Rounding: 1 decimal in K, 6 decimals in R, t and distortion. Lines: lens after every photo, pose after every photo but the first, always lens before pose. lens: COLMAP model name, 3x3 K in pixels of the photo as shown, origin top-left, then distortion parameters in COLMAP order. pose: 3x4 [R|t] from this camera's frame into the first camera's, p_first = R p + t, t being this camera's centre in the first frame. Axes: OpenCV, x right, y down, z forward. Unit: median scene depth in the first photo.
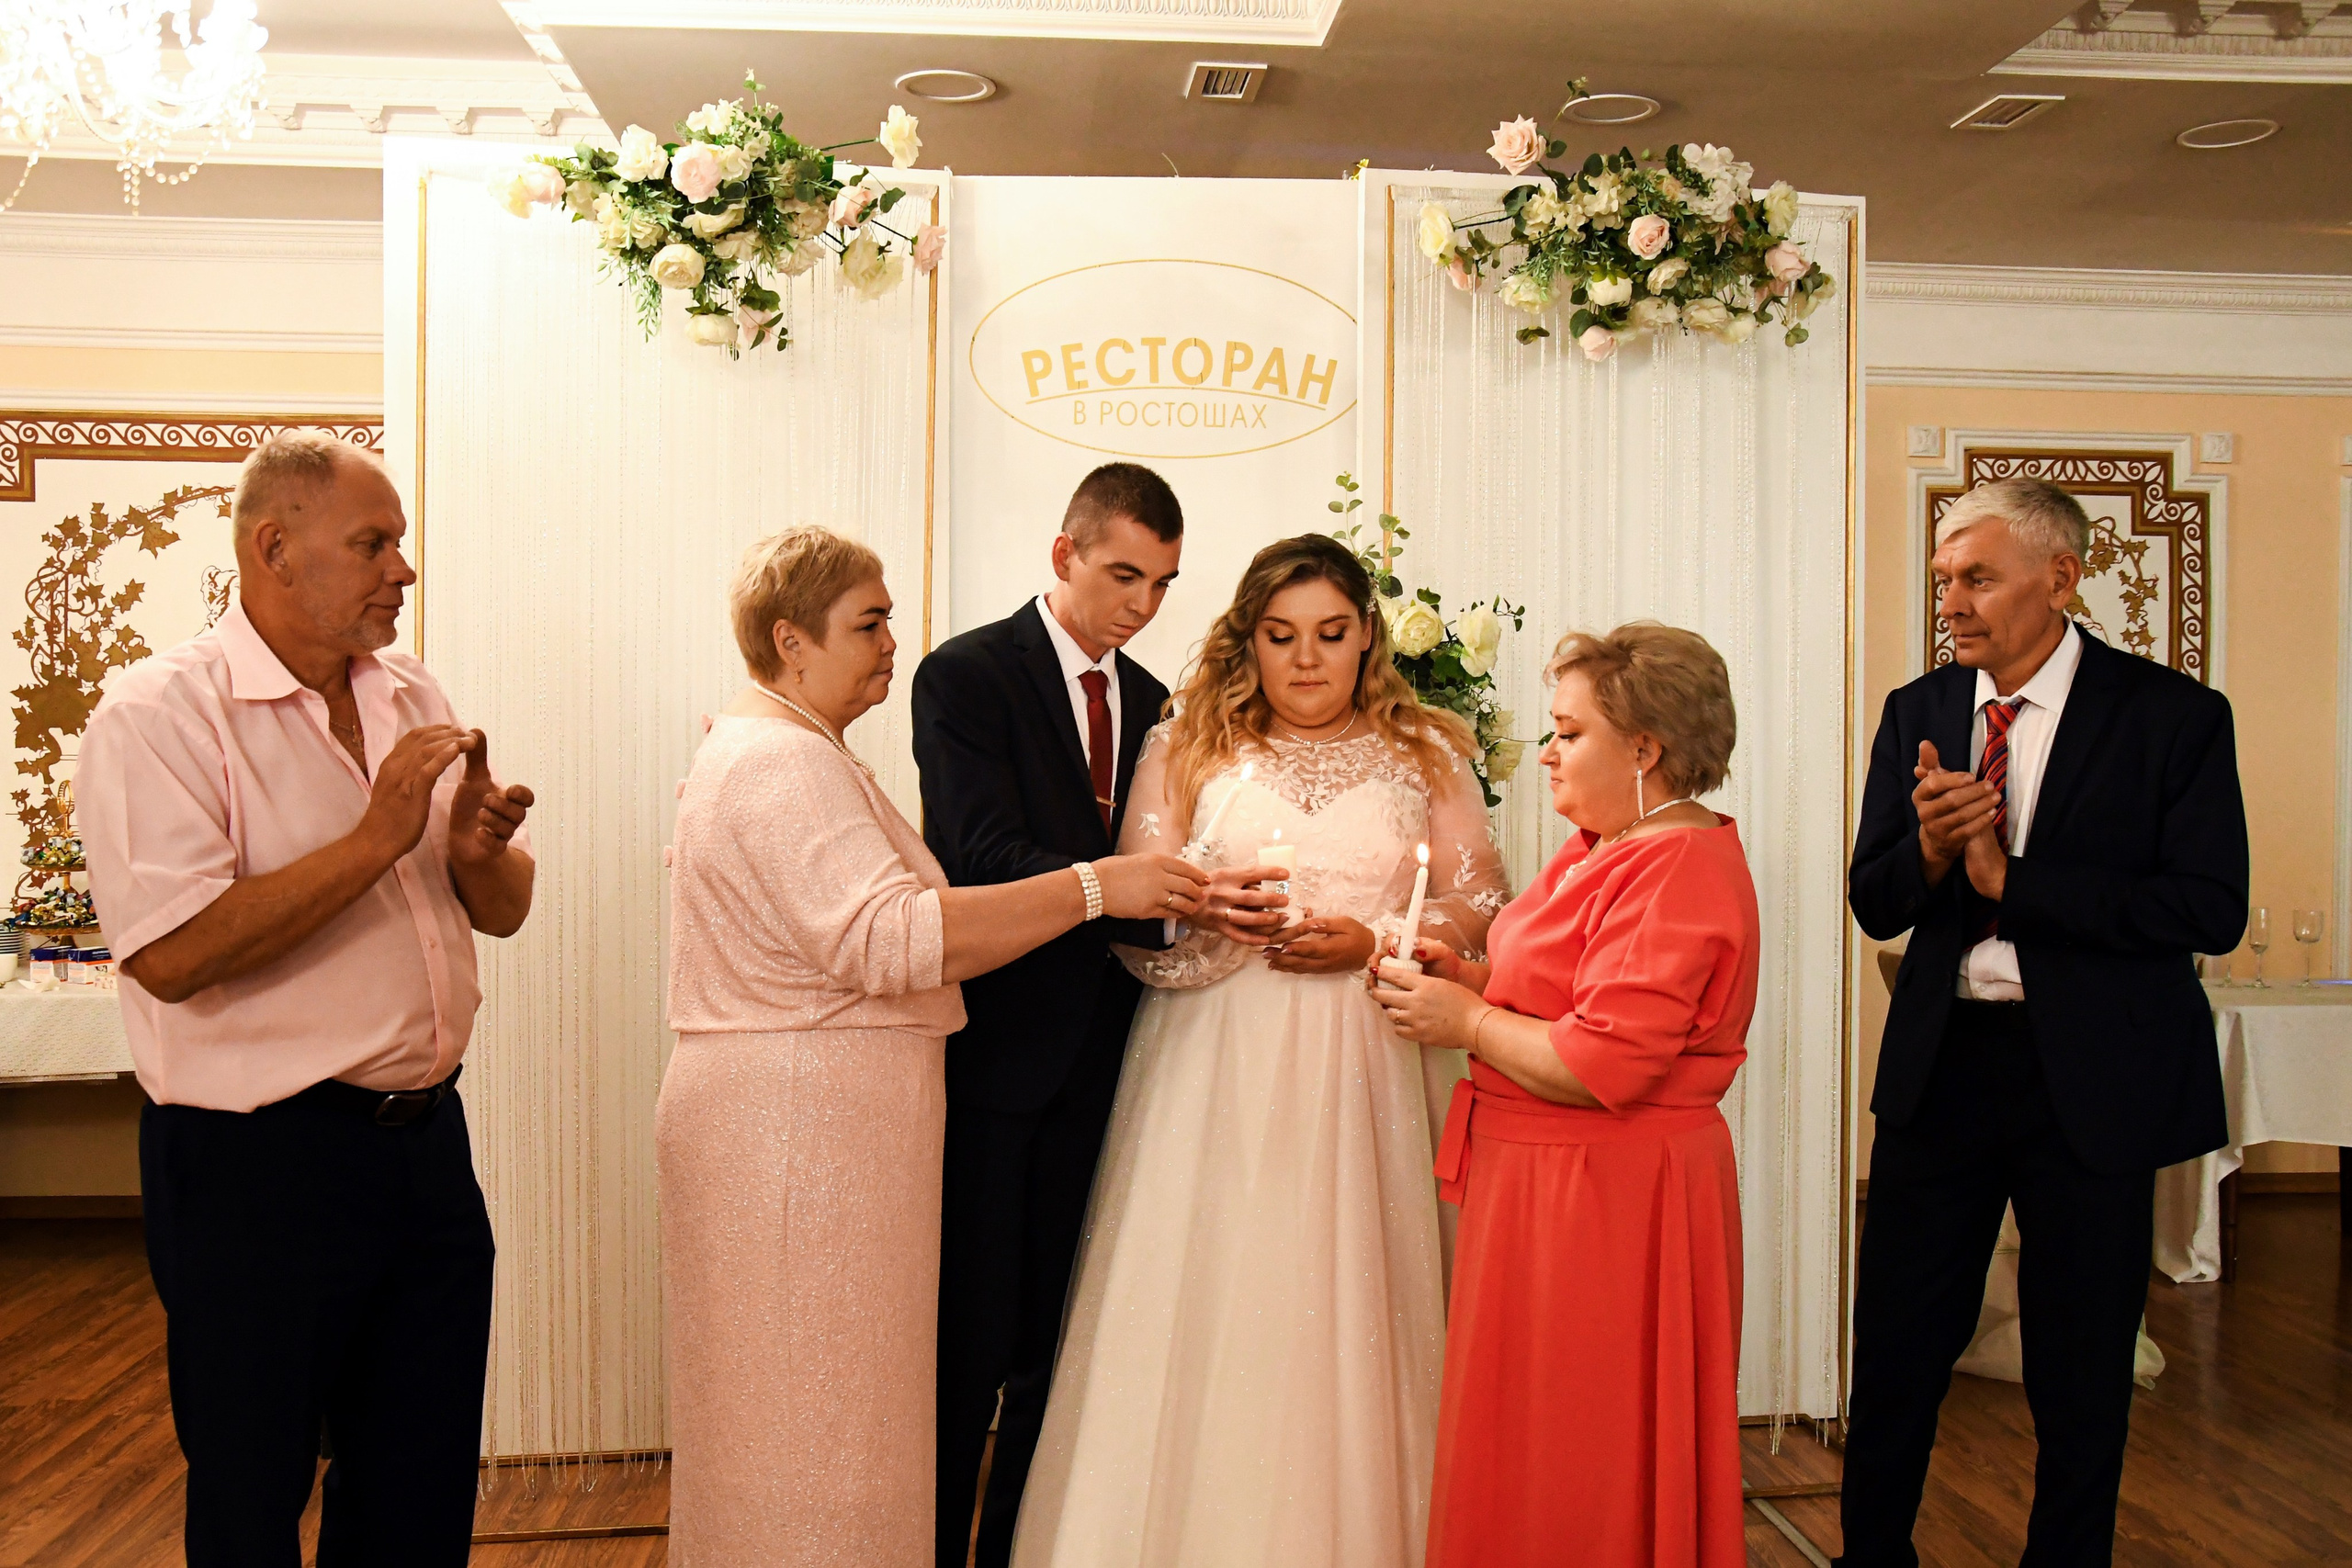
lens RADIAL K [[2153.8, 0, 1176.0], [0, 2153.8, 784.0], [0, 0, 1]] dist [-0.124203, 0.155278]
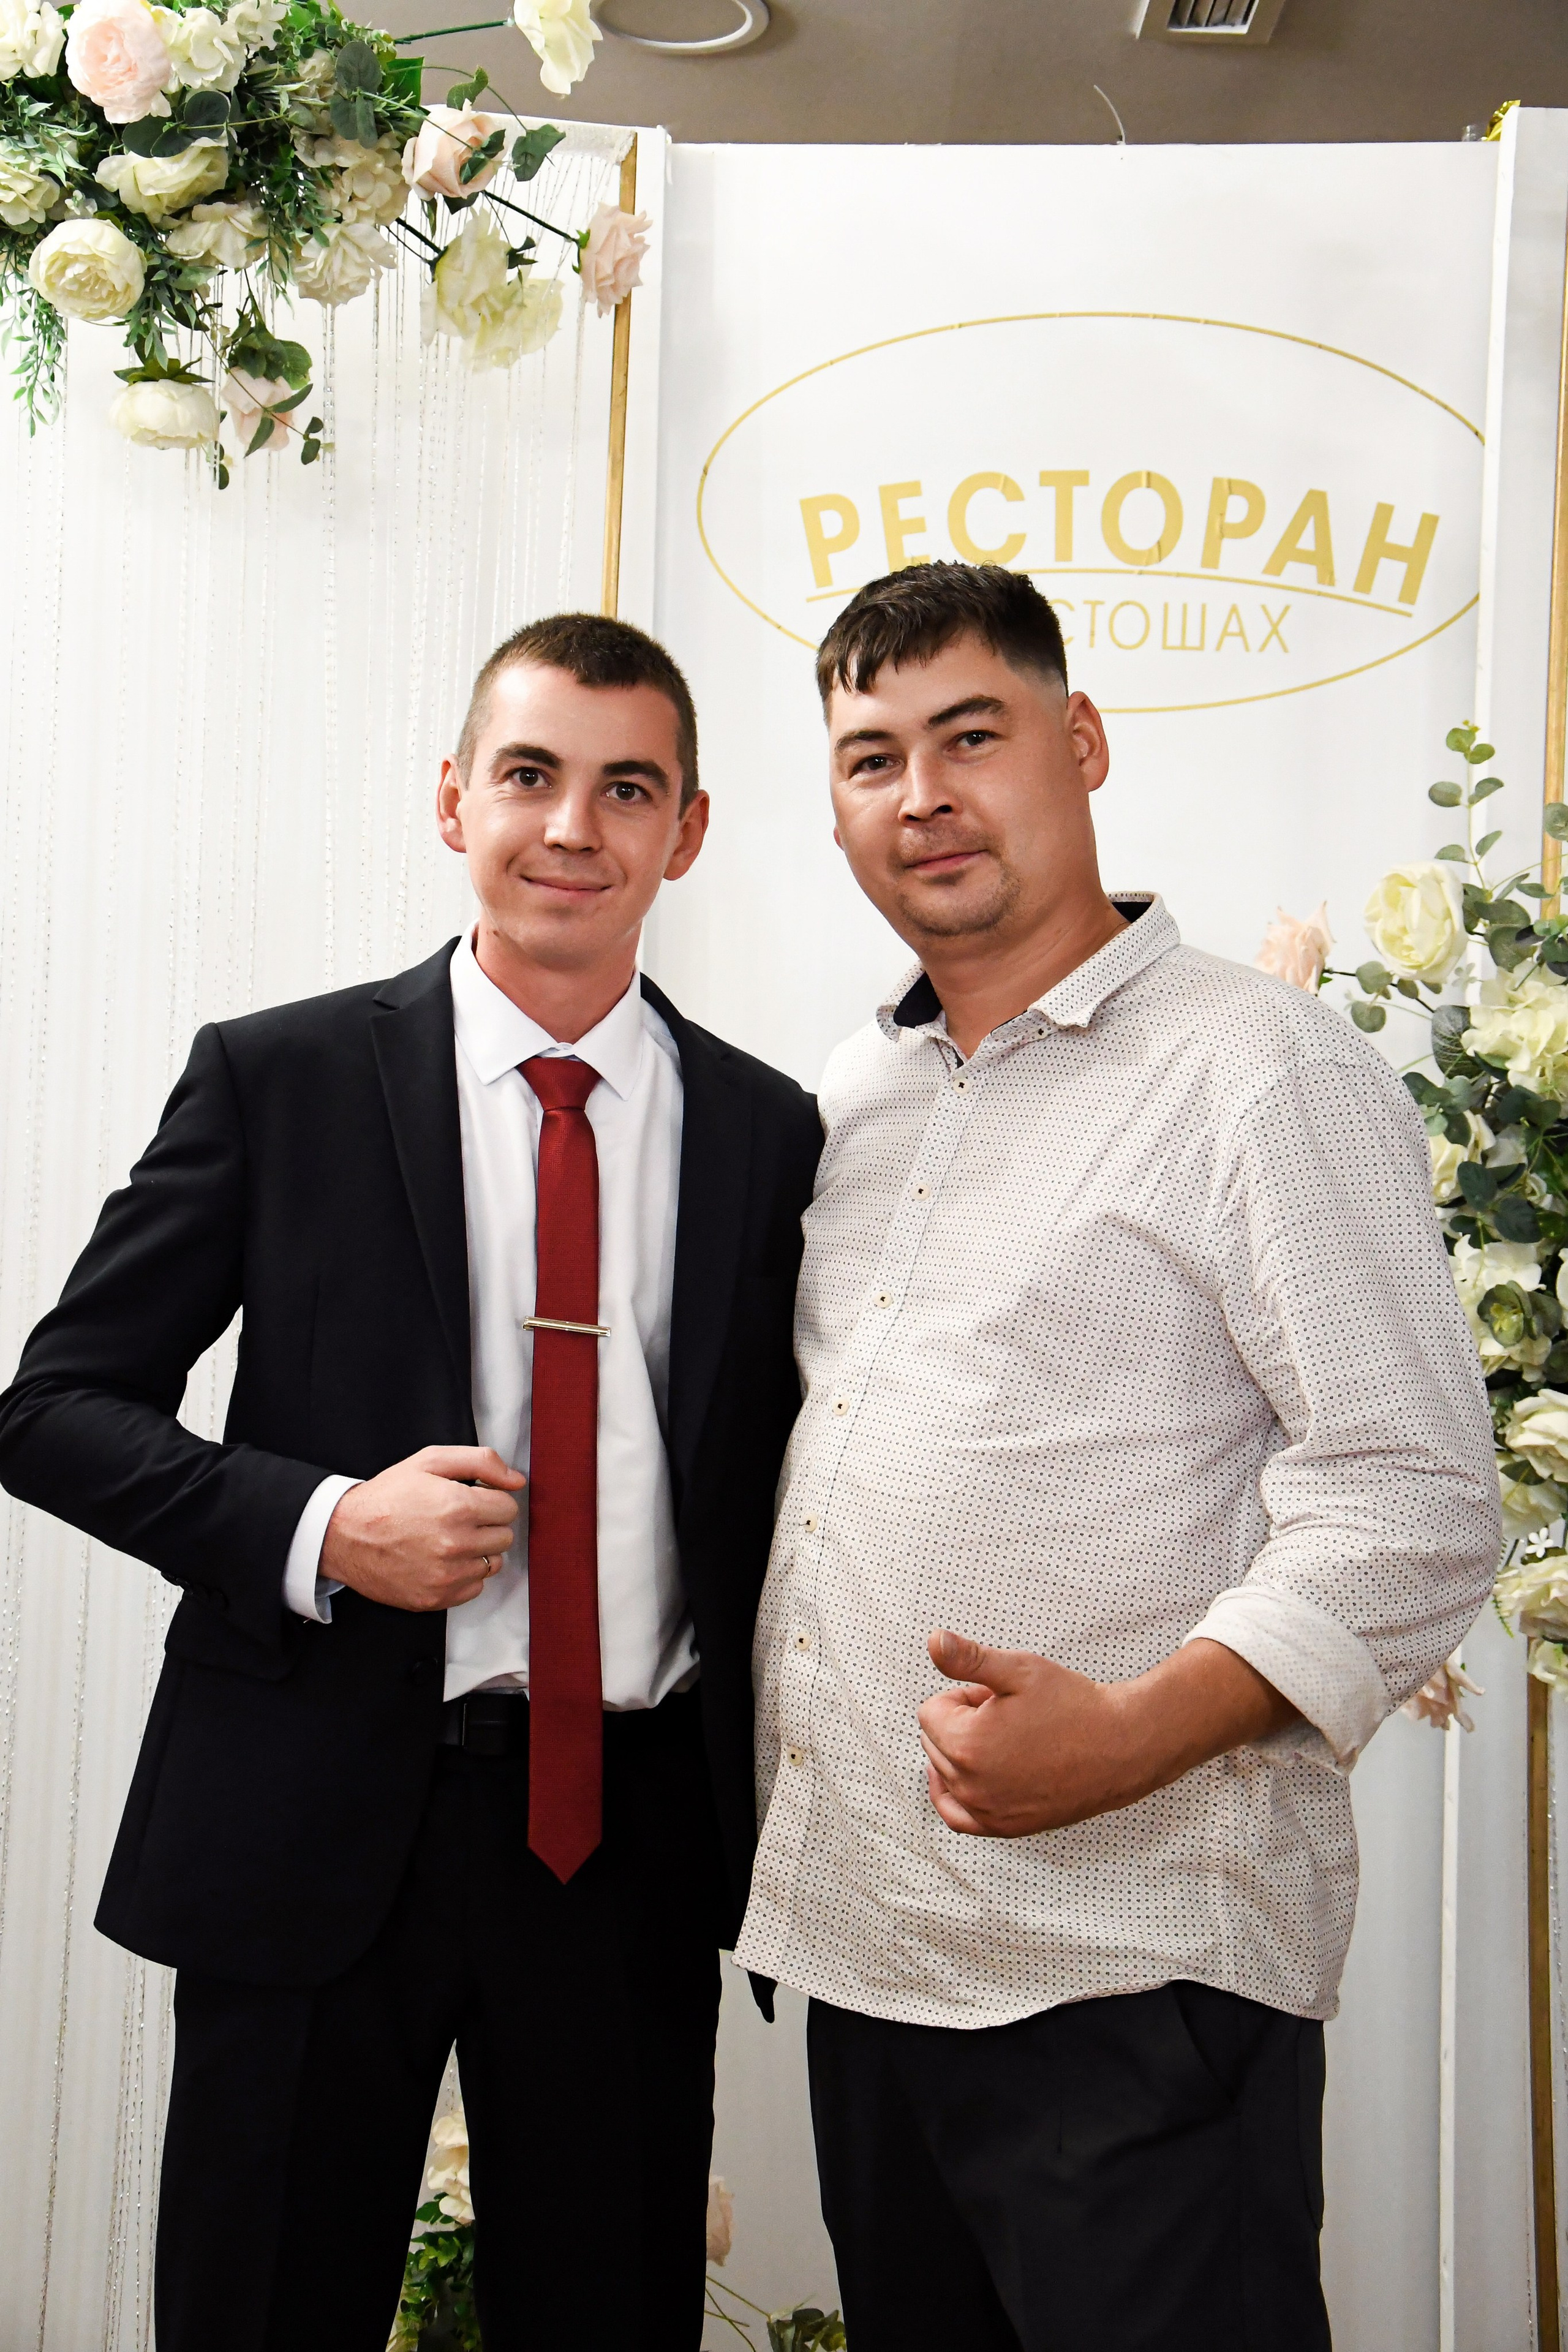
lens RADIAL K [[3186.2, 0, 781.6], [0, 3186.2, 1133.6], [0, 0, 1]] dist [0.101213, 0.407993]
pose [[0.996046, 0.022126, -0.086036, -0.008923], [-0.028374, 0.996994, -0.072092, 0.001428], [0.084182, 0.074248, 0.993680, 0.279841]]
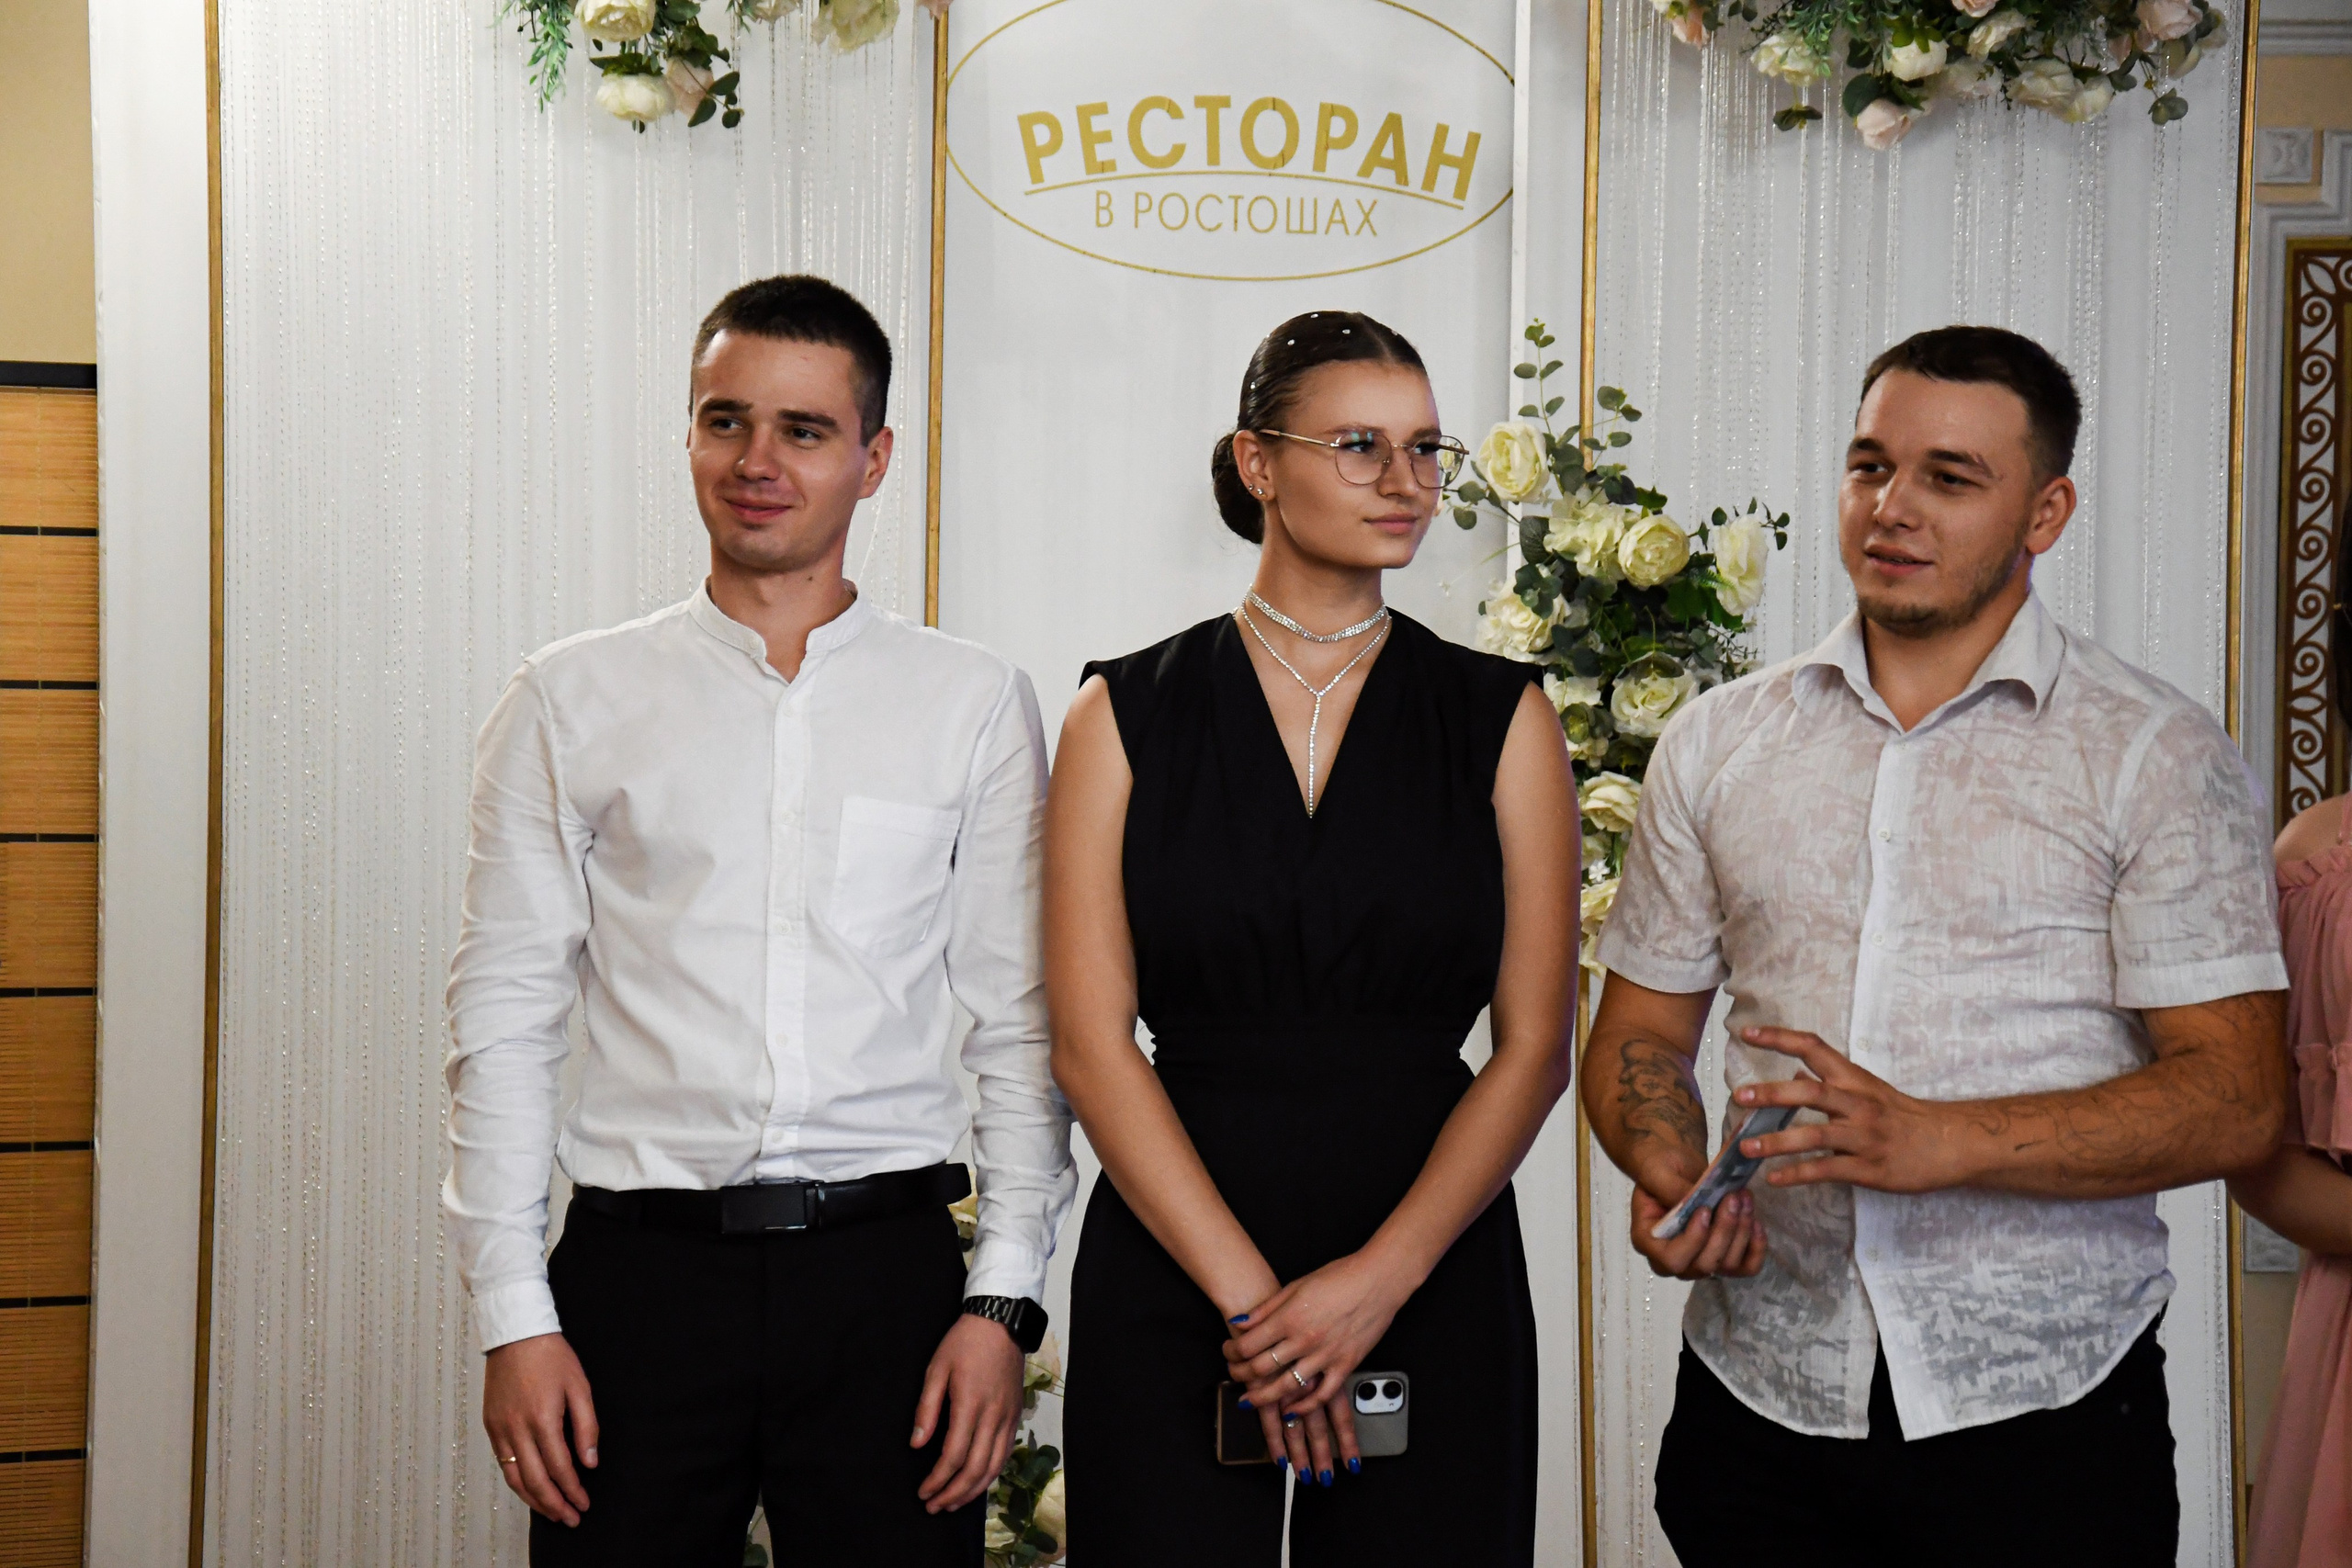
lens RADIAL K [[6503.8, 0, 1071.5], [0, 6503.8, 788.9], [0, 0, 1]] dist [0.580533, 1.350243]
pose [[0.981508, -0.002265, 0.191406, -0.469200], [0.003037, 0.999988, -0.003744, 0.014618], [-0.191395, 0.004256, 0.981504, -1.042421]]
